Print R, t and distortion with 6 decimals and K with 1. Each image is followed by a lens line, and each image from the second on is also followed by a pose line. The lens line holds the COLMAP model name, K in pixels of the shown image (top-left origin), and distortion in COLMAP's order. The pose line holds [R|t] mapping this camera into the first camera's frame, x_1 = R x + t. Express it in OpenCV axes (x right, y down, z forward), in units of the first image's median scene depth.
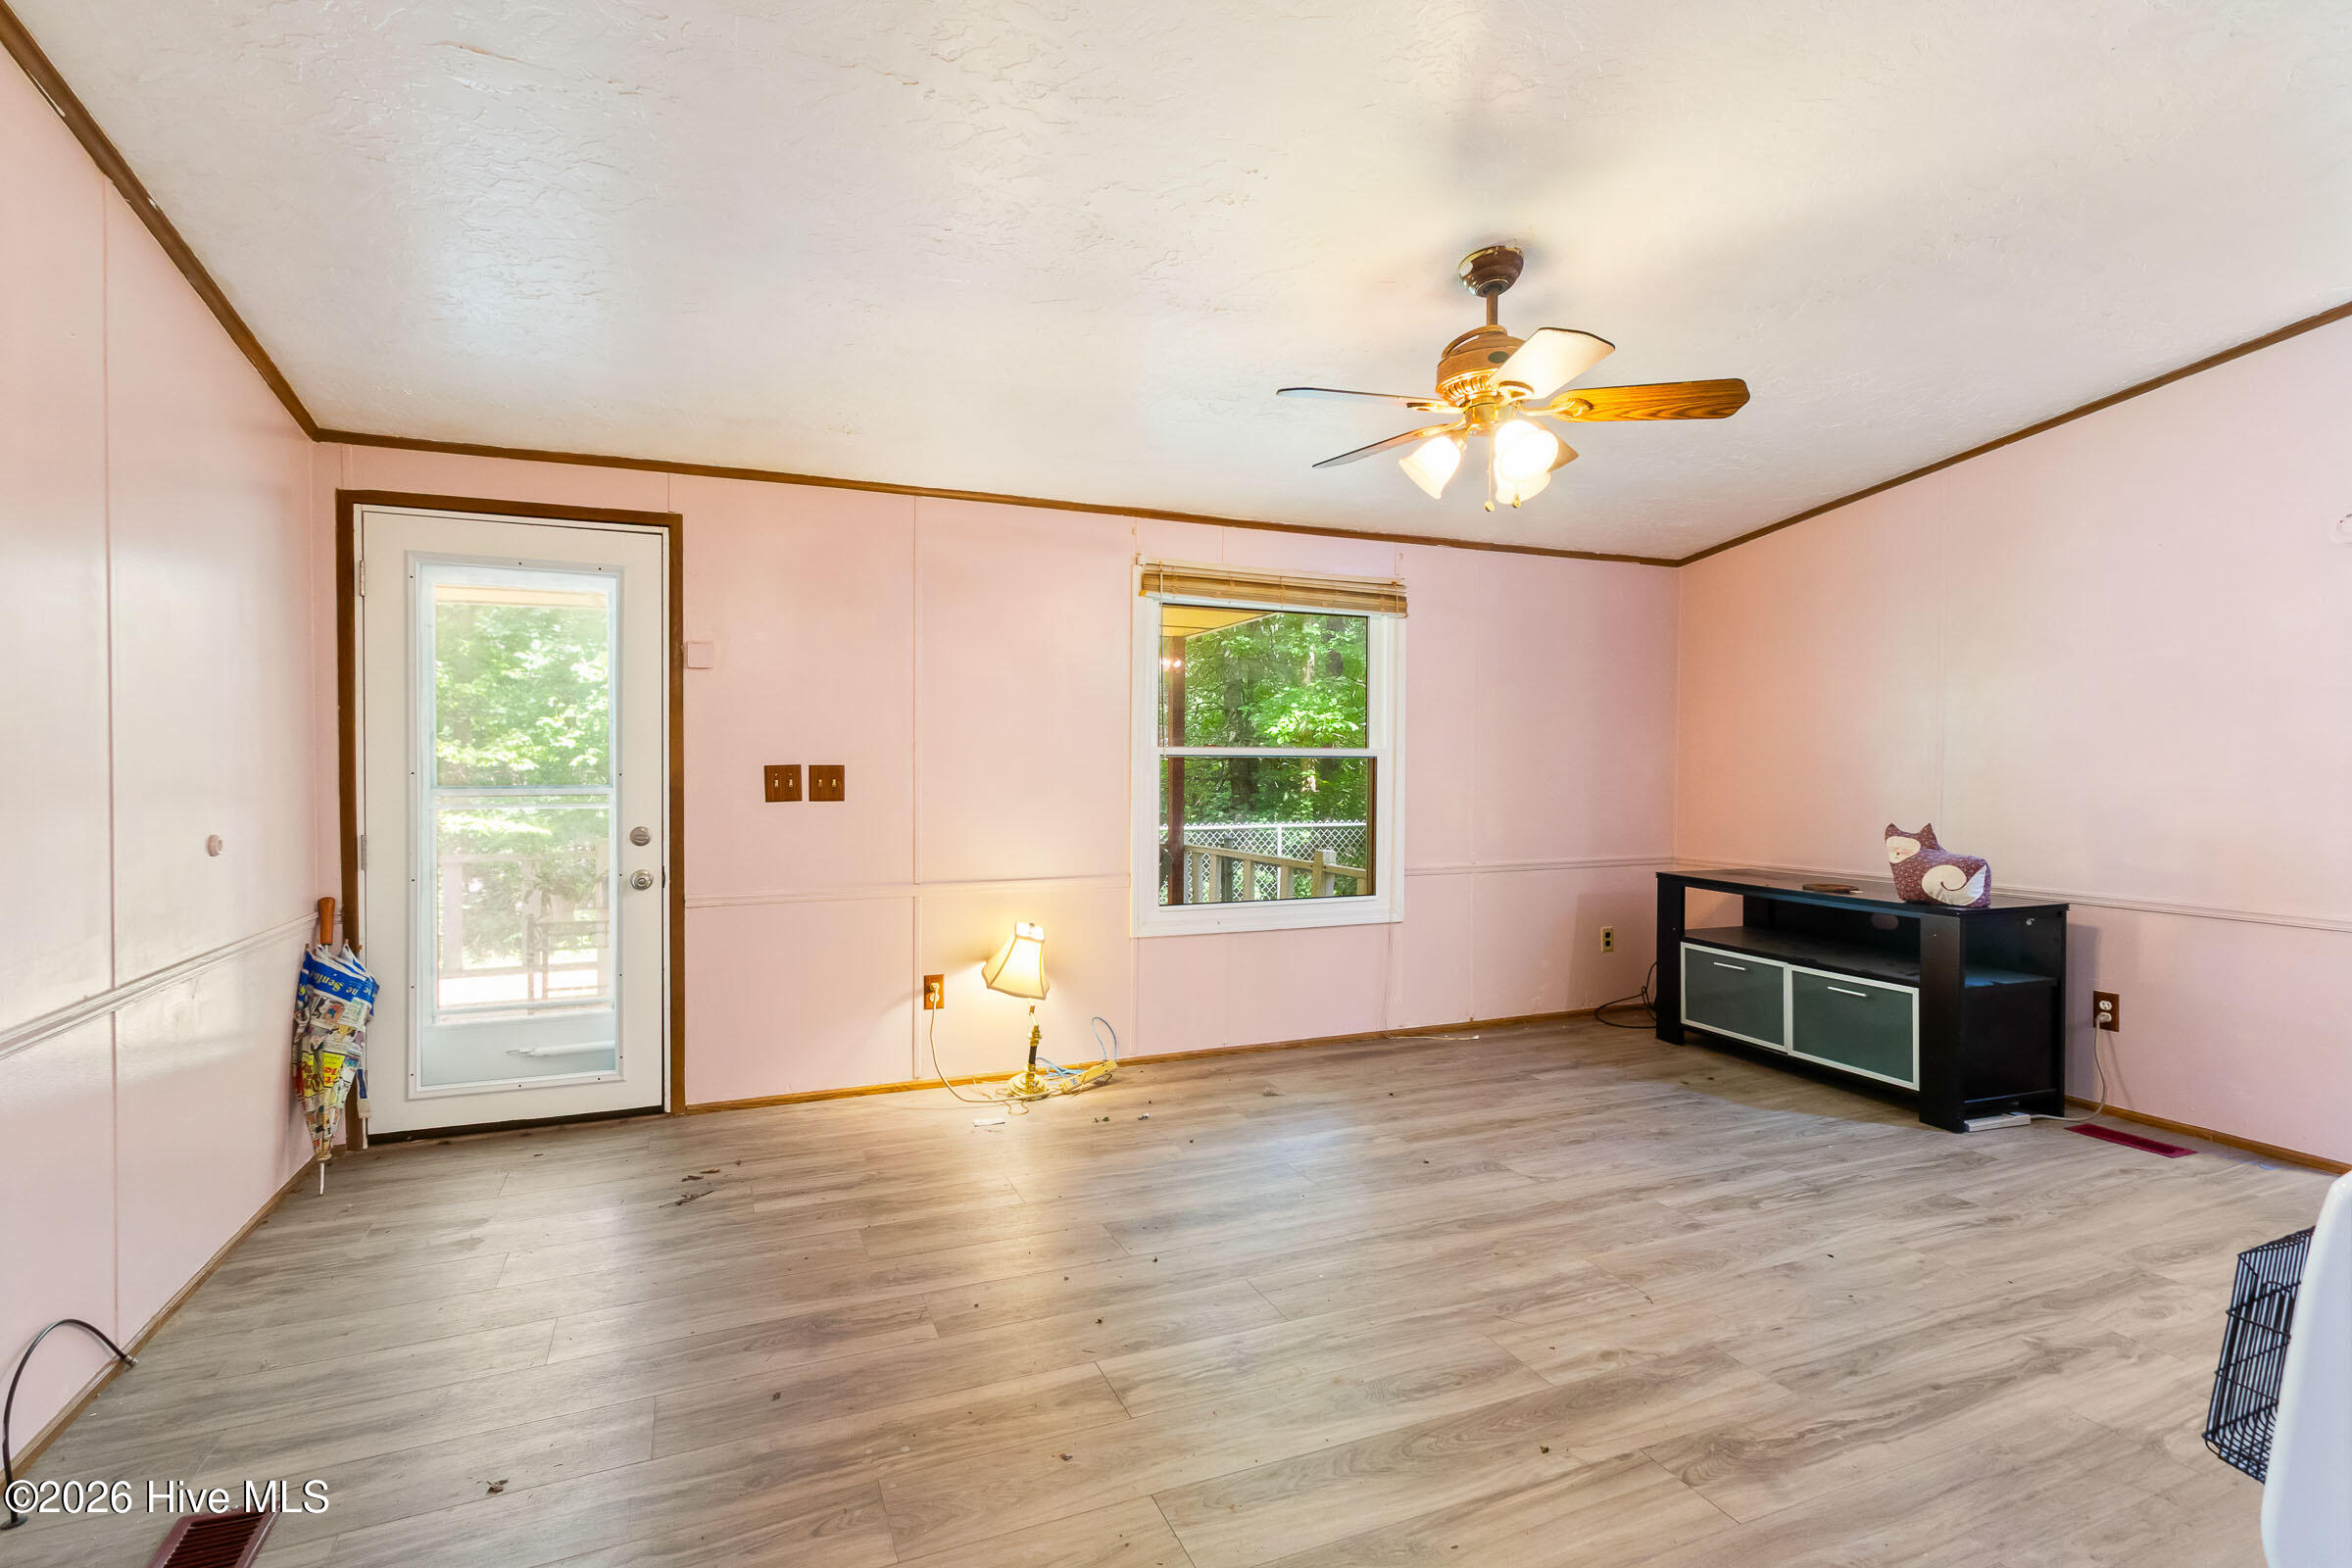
lens RADIAL K [[1097.3, 0, 1153.1], [0, 1097.3, 780.9], [0, 0, 1]] dist [0.011923, -0.000074]
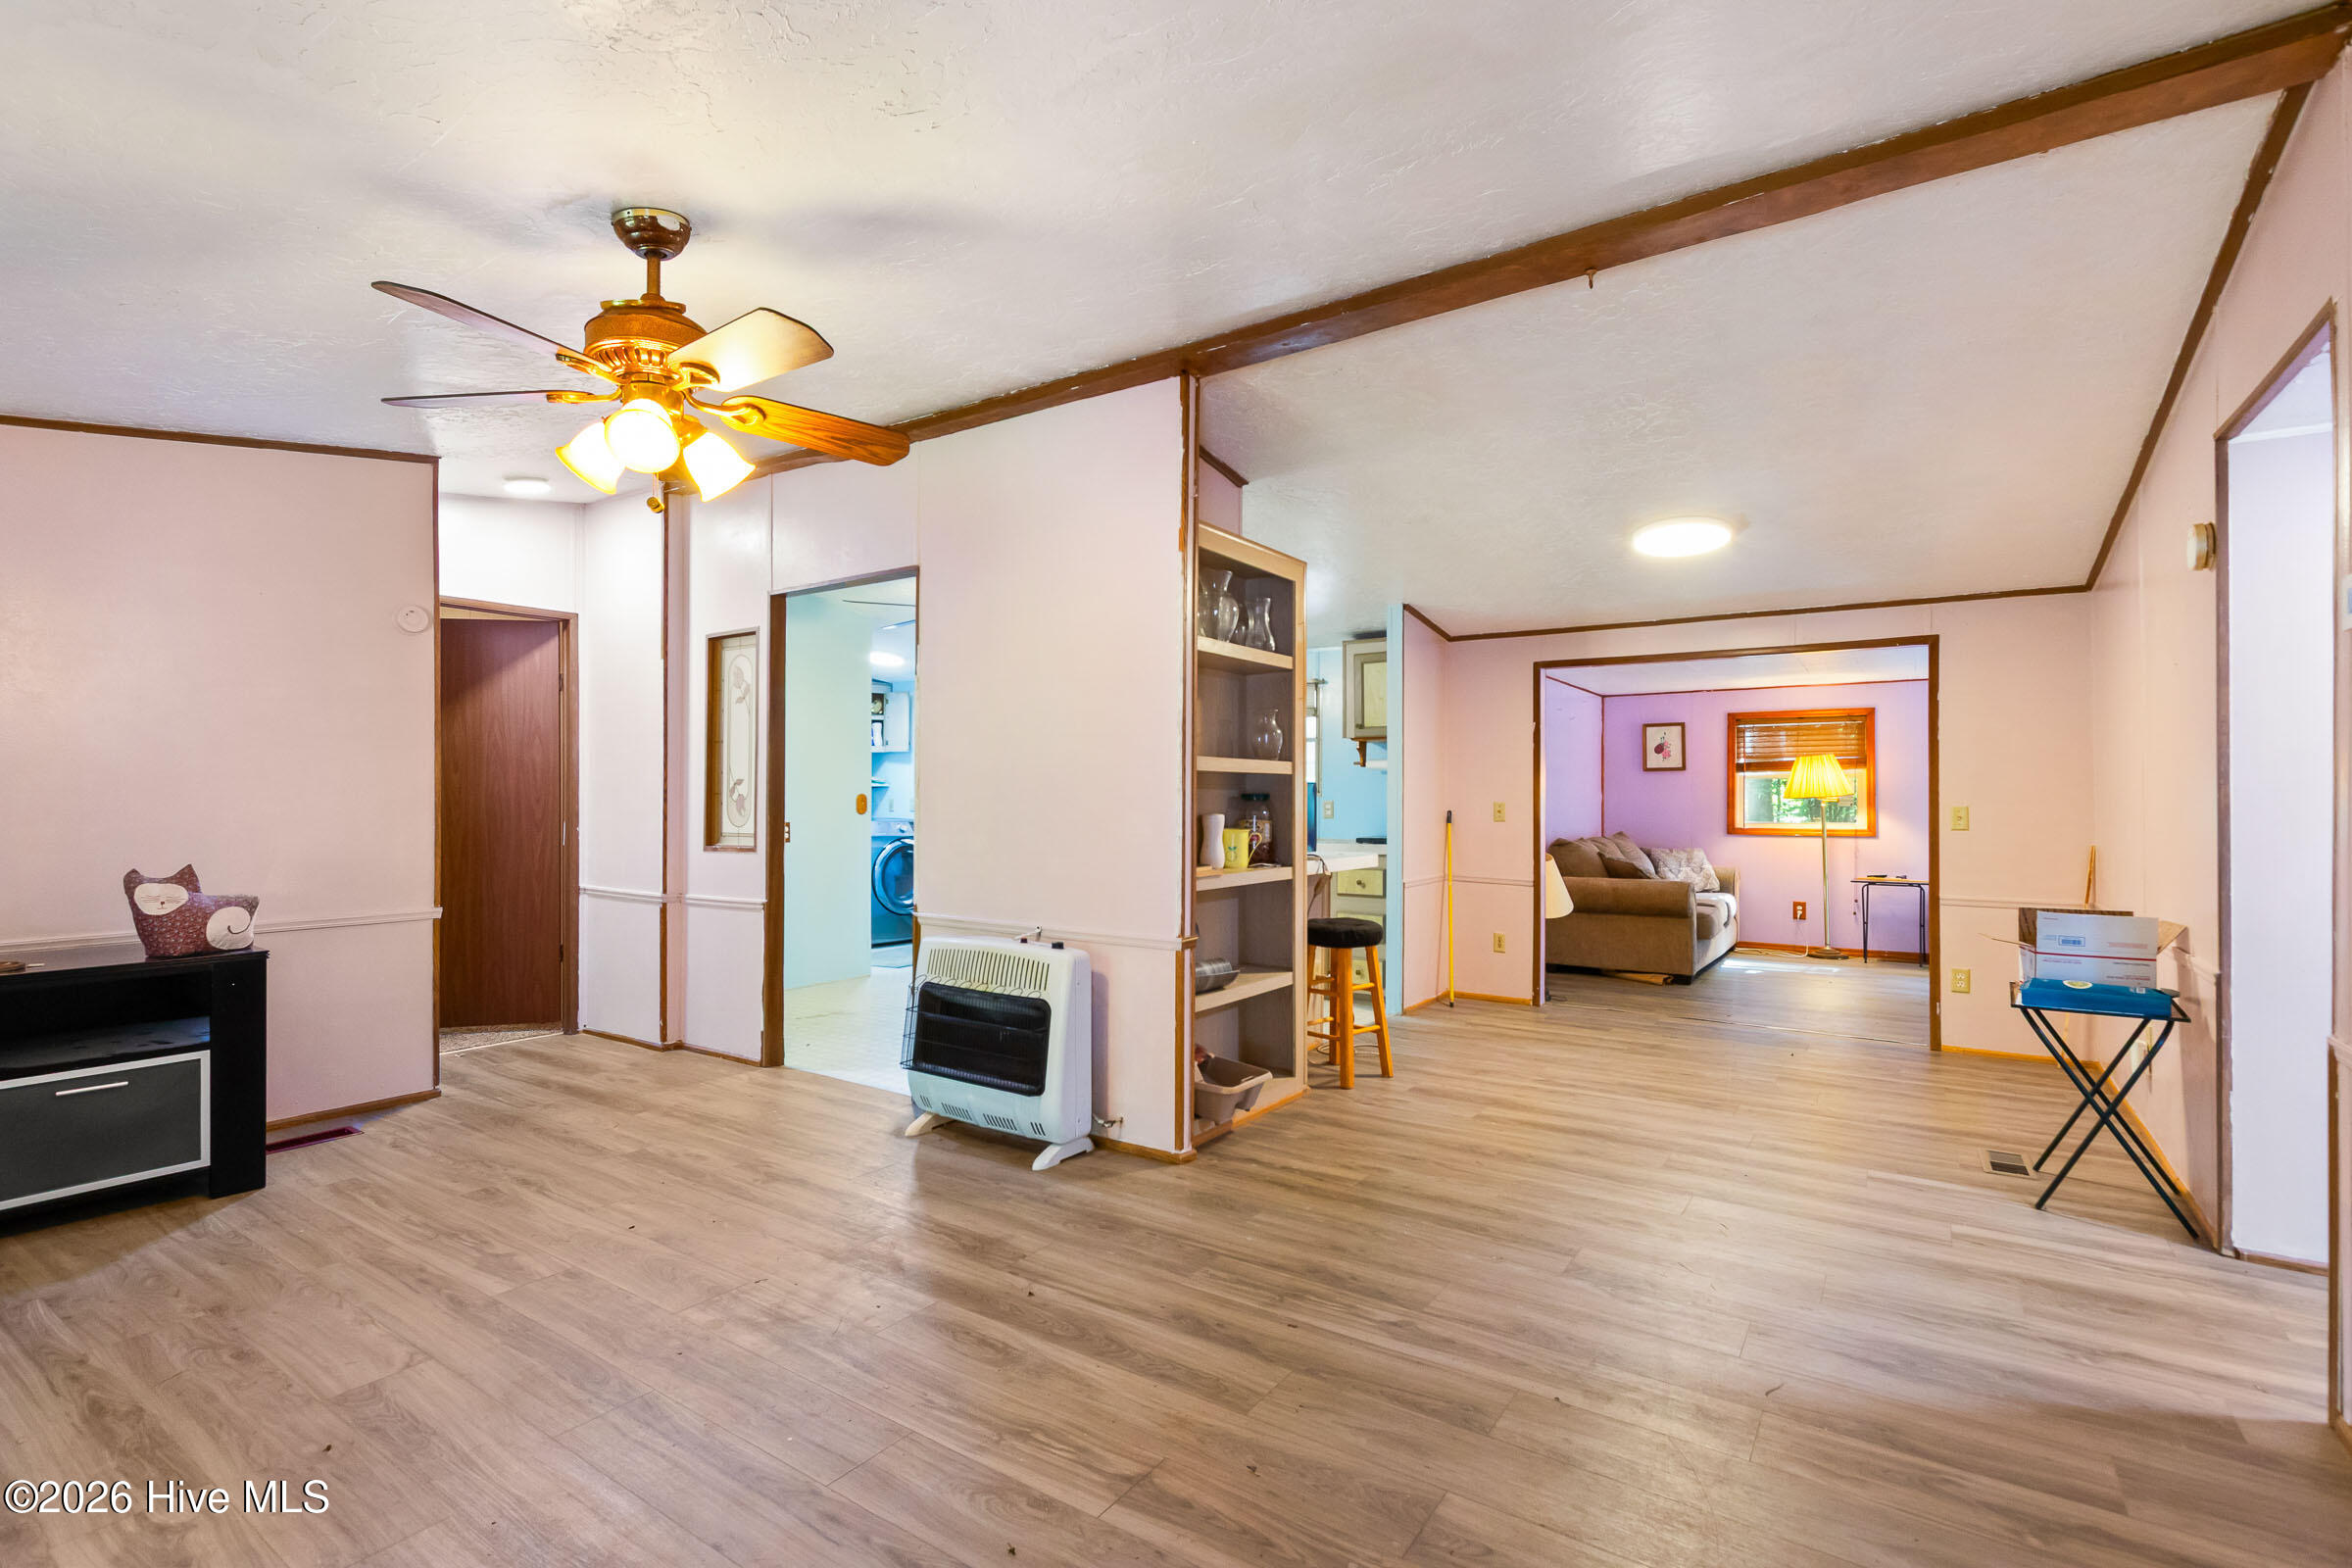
lens RADIAL K [[1097.3, 0, 1153.1], [0, 1097.3, 780.9], [0, 0, 1]] dist [0.011923, -0.000074]
pose [[-0.536337, 0.008493, 0.843961, -0.673333], [0.011771, 0.999927, -0.002582, -0.024044], [-0.843922, 0.008549, -0.536398, 1.205375]]
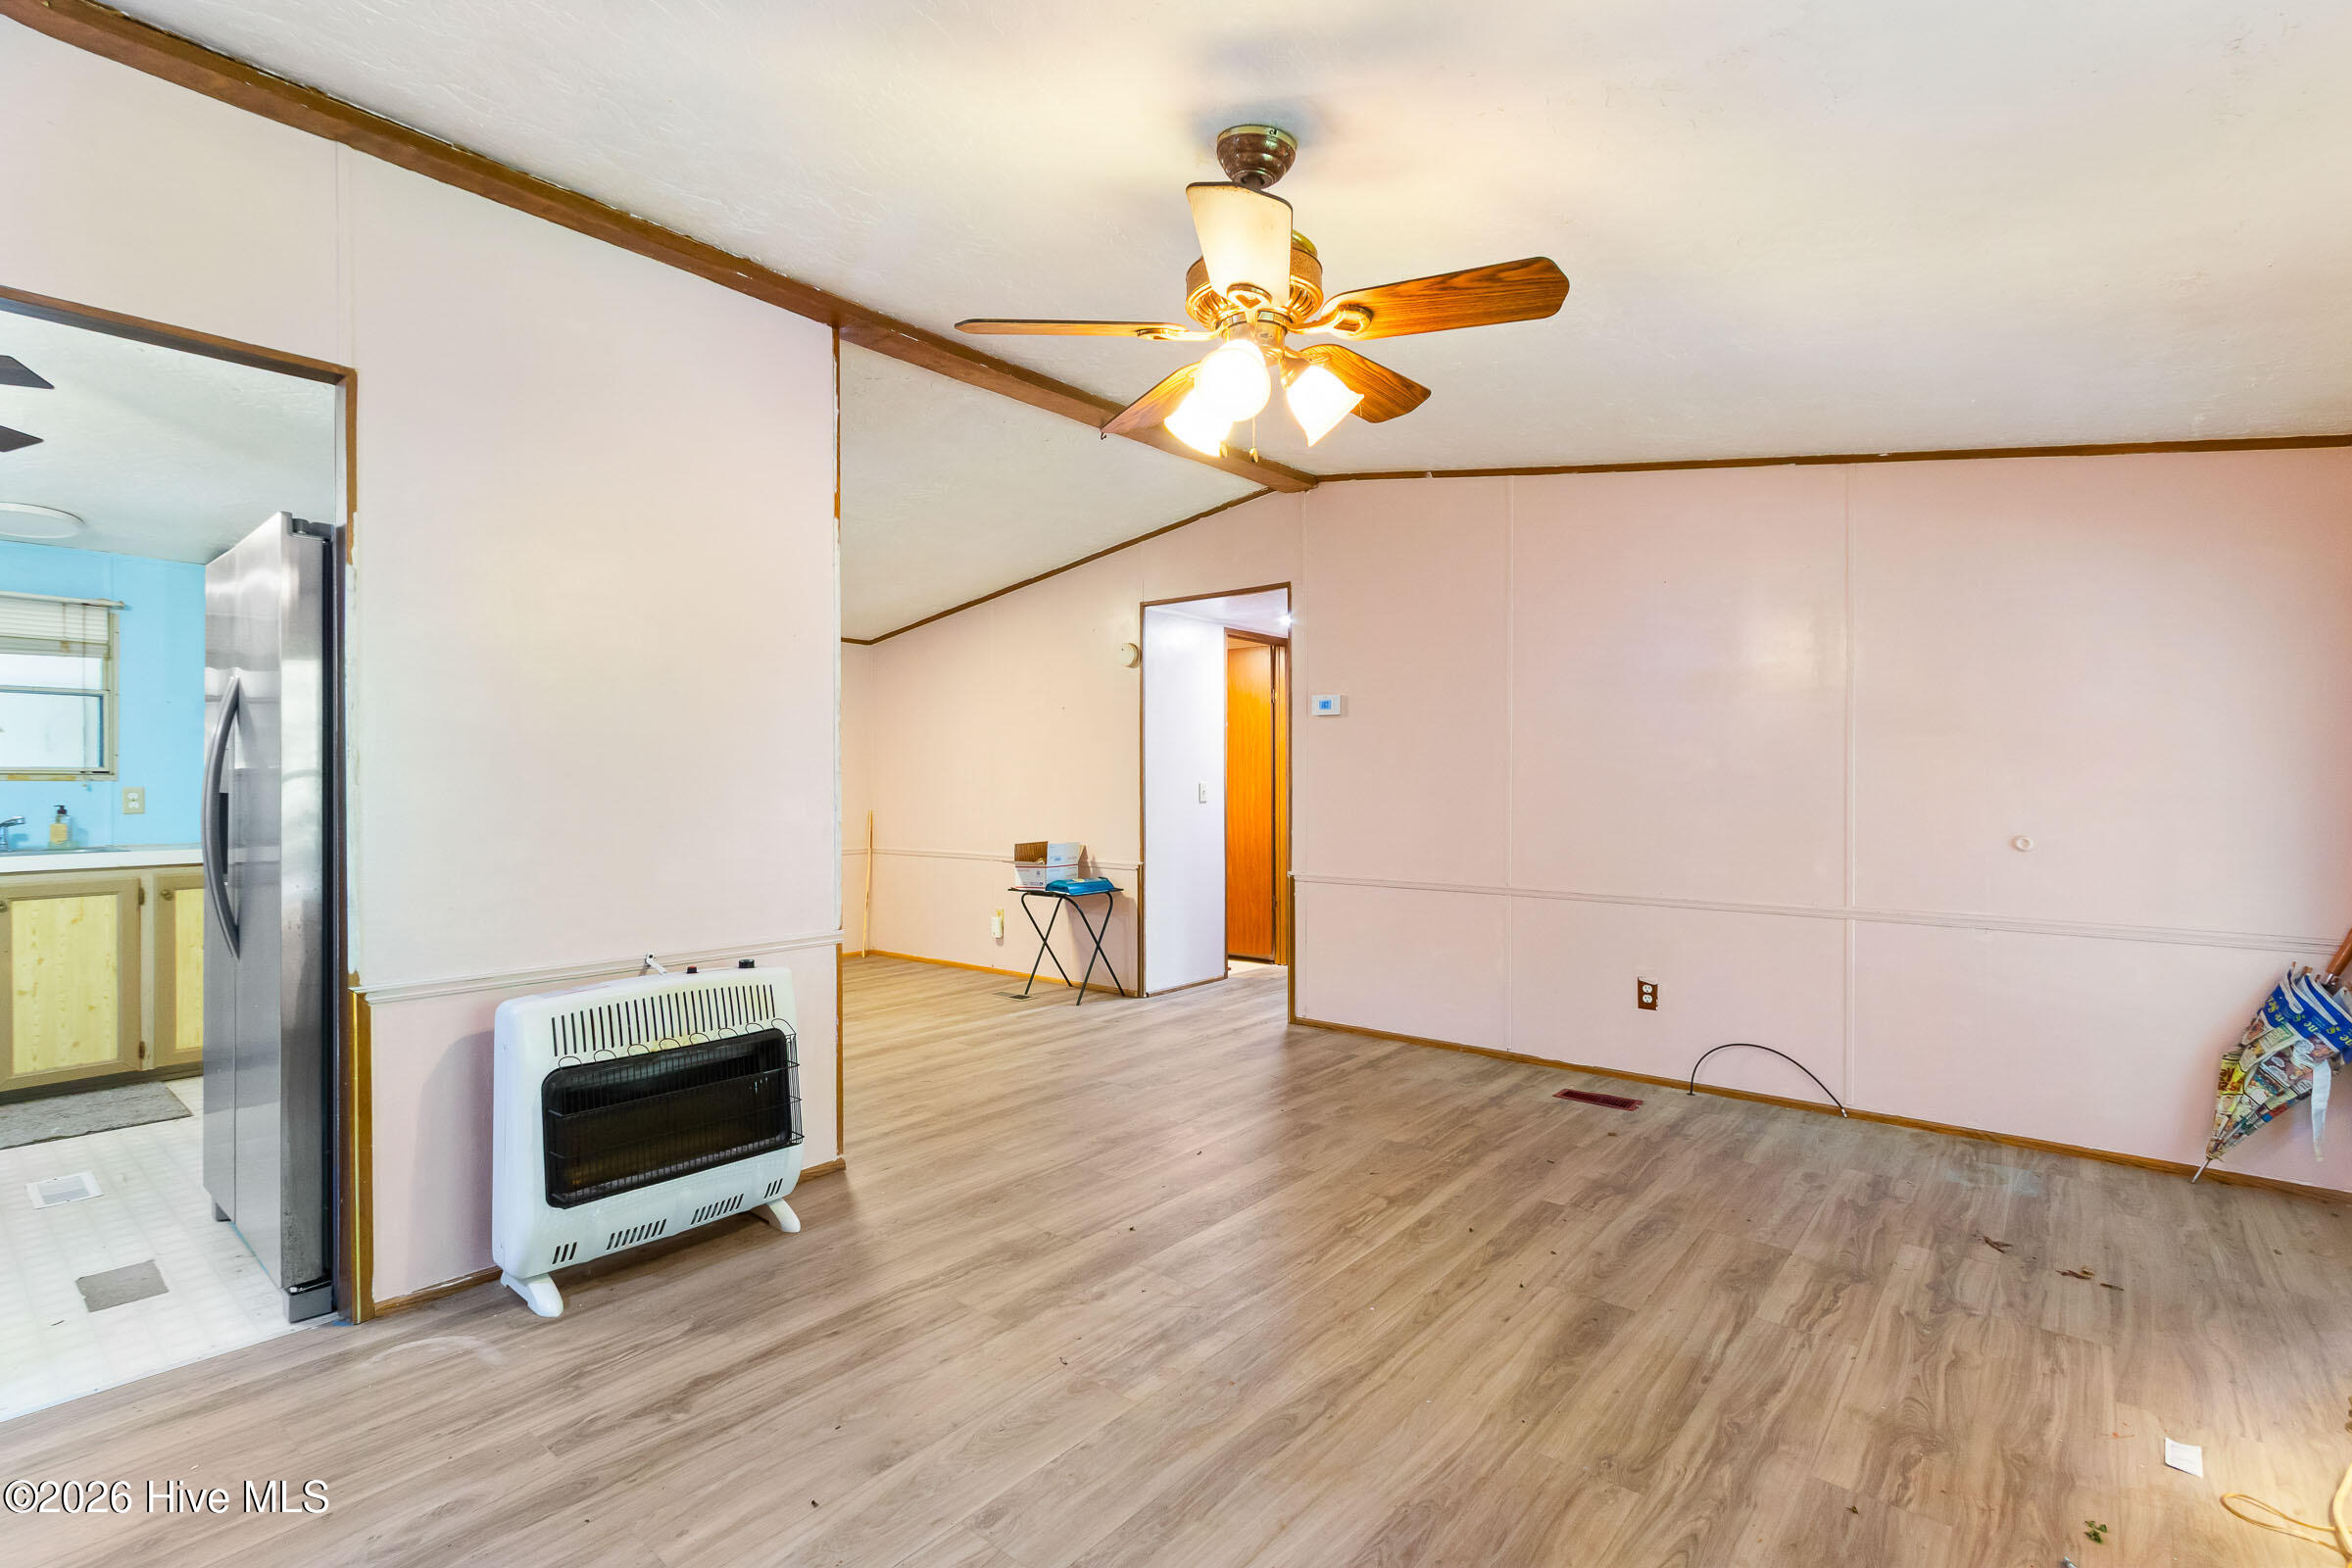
lens RADIAL K [[1097.3, 0, 1153.1], [0, 1097.3, 780.9], [0, 0, 1]] dist [0.011923, -0.000074]
pose [[-0.887222, -0.002518, -0.461335, 0.777019], [-0.010829, 0.999823, 0.015369, -0.029737], [0.461215, 0.018631, -0.887093, 1.769064]]
